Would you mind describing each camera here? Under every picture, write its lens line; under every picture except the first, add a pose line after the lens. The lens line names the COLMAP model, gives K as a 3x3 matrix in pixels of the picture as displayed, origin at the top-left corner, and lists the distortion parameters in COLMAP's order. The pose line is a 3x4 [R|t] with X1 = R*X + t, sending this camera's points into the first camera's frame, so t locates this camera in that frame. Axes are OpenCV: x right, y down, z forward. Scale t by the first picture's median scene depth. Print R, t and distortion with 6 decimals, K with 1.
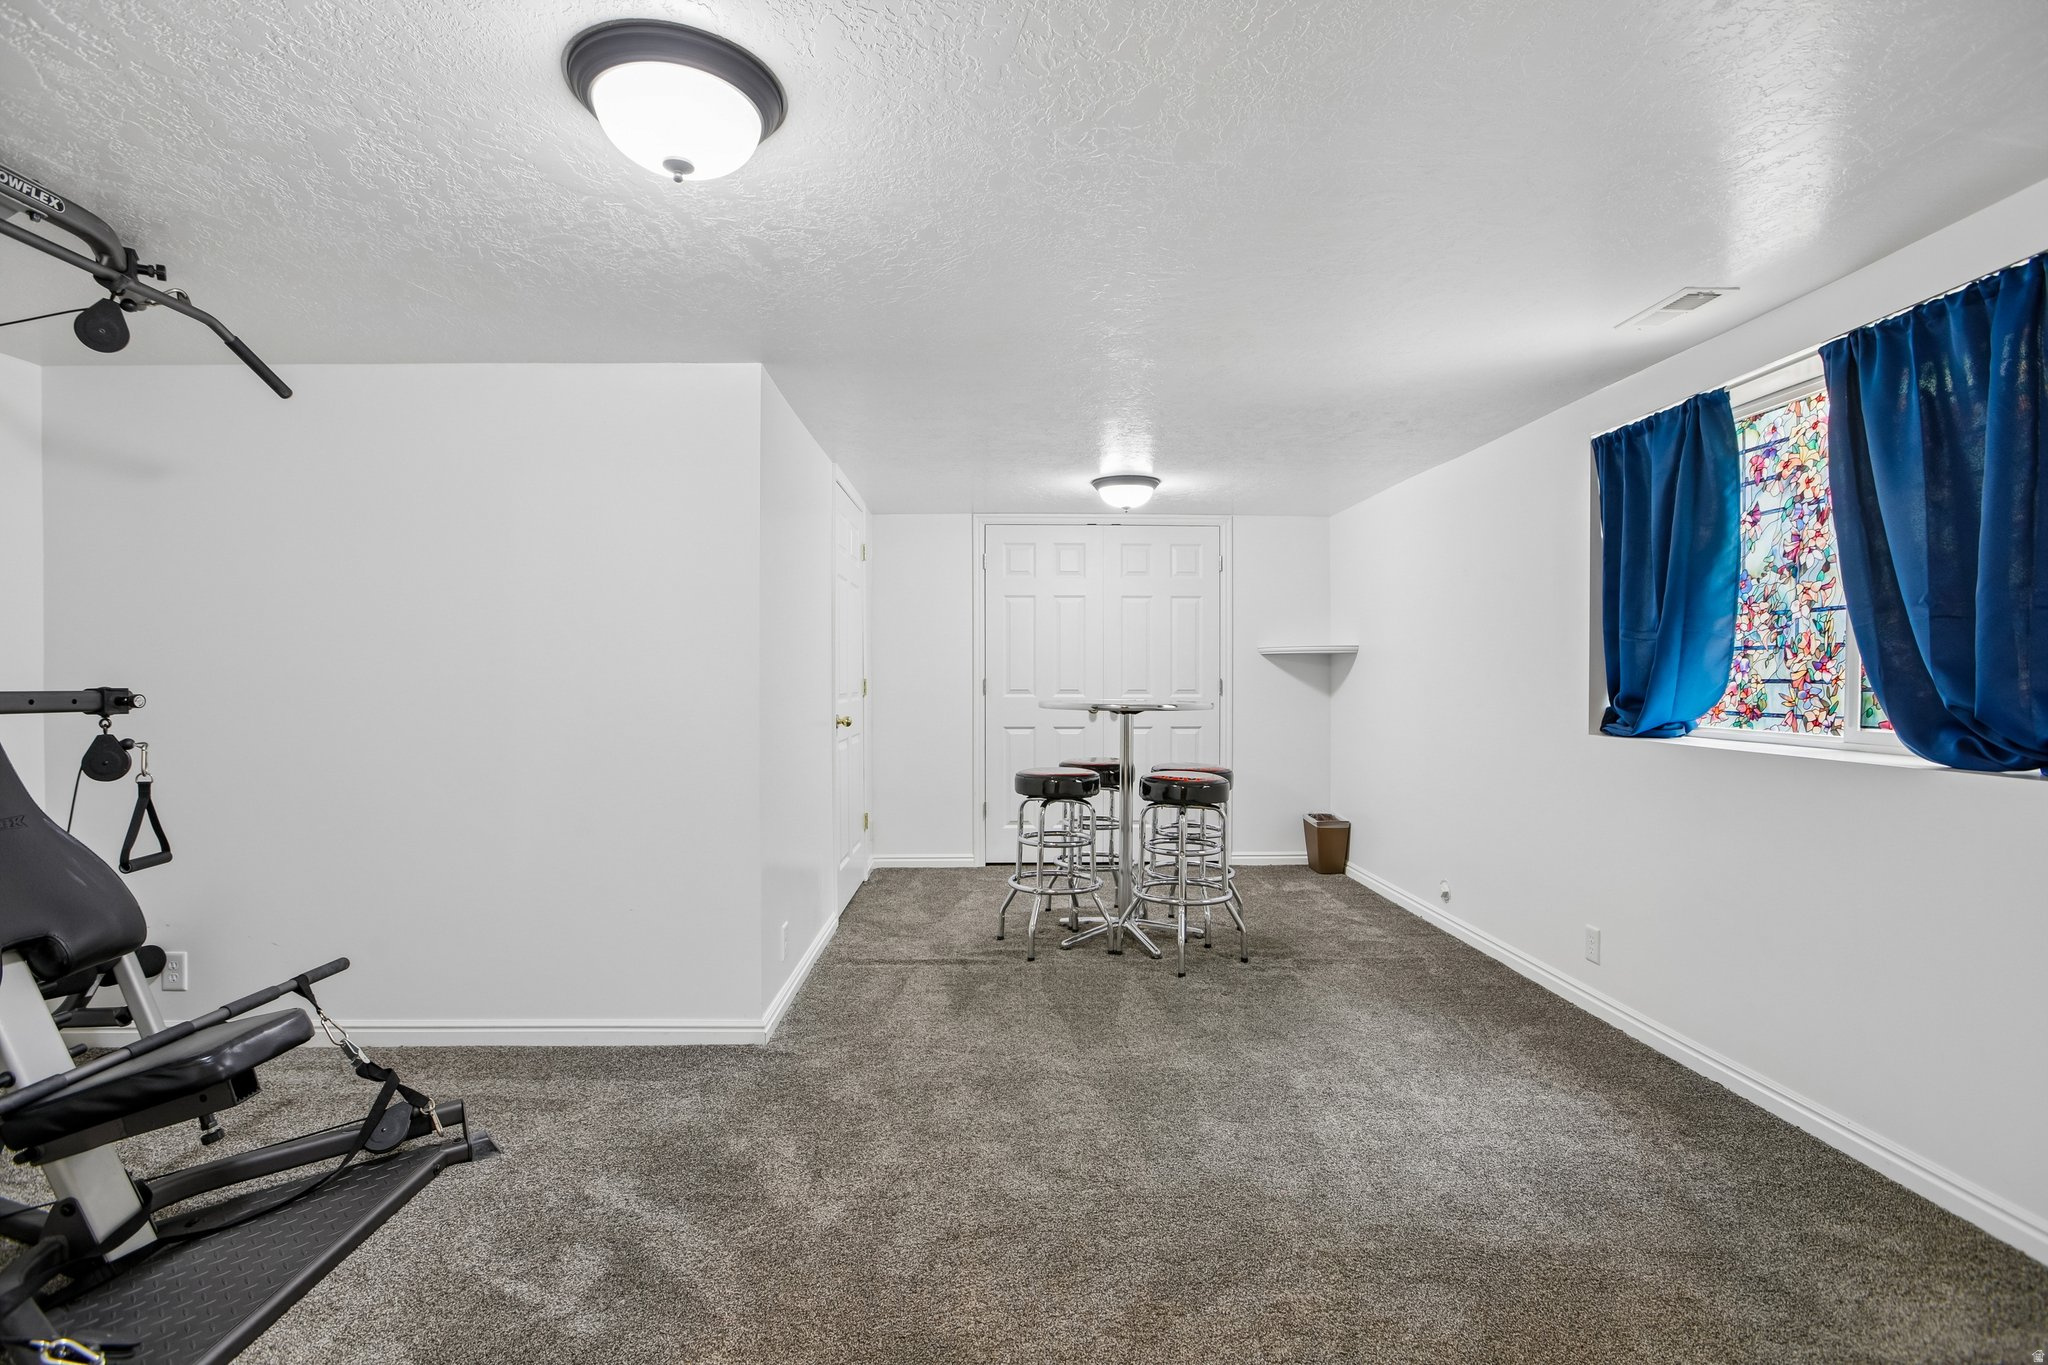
lens RADIAL K [[947.9, 0, 1016.9], [0, 947.9, 678.5], [0, 0, 1]] dist [-0.052344, 0.027328]
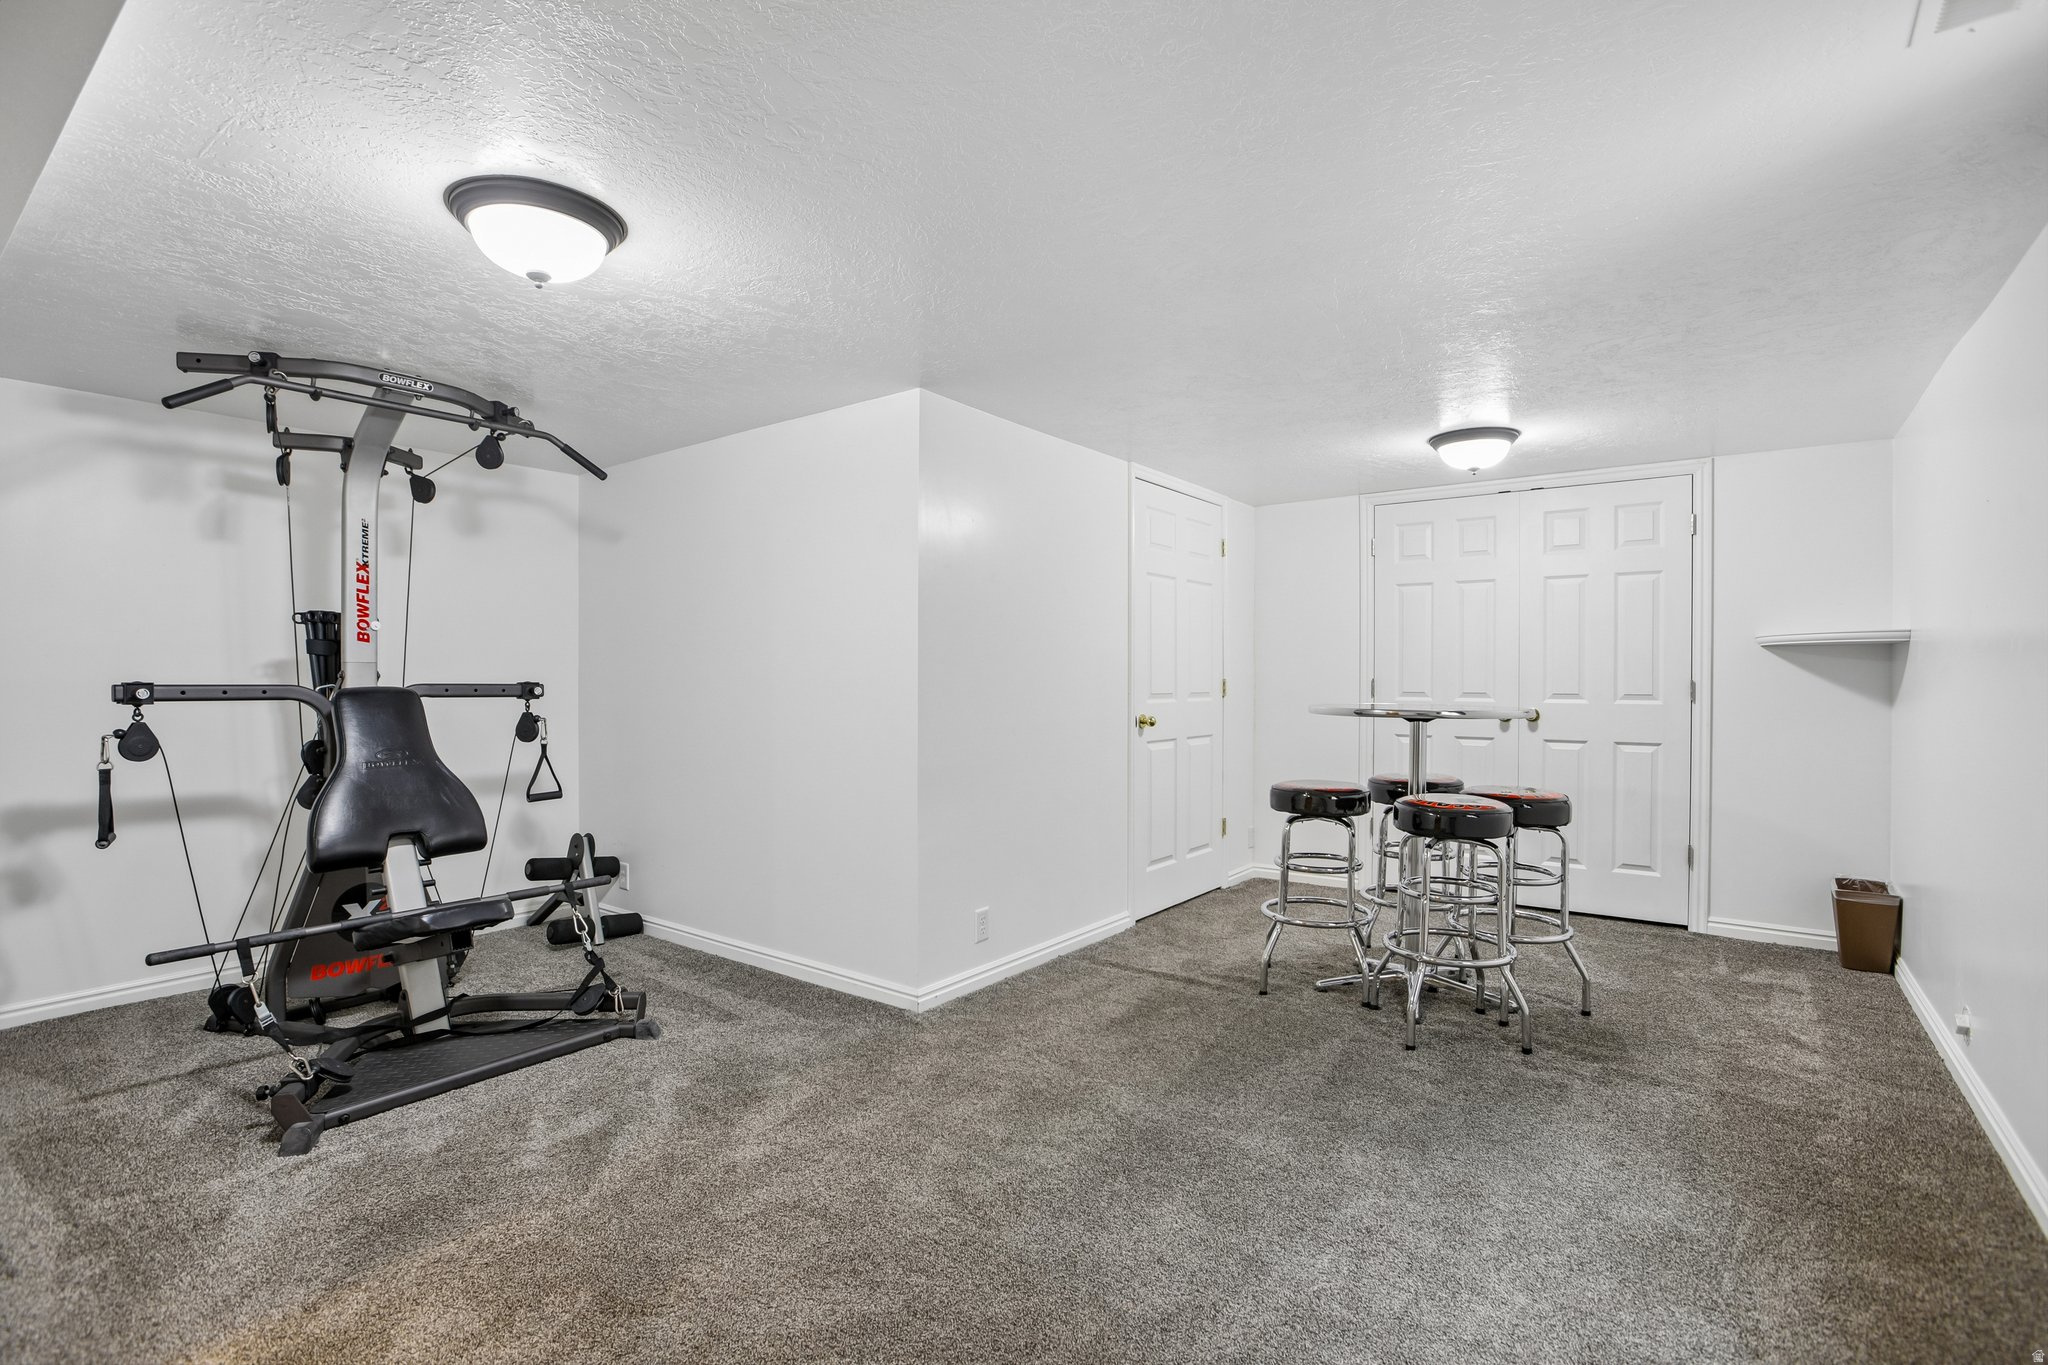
lens RADIAL K [[947.9, 0, 1016.9], [0, 947.9, 678.5], [0, 0, 1]] dist [-0.052344, 0.027328]
pose [[0.791965, 0.002542, -0.610561, 0.357509], [-0.003355, 0.999994, -0.000188, 0.001081], [0.610557, 0.002197, 0.791970, 0.146142]]
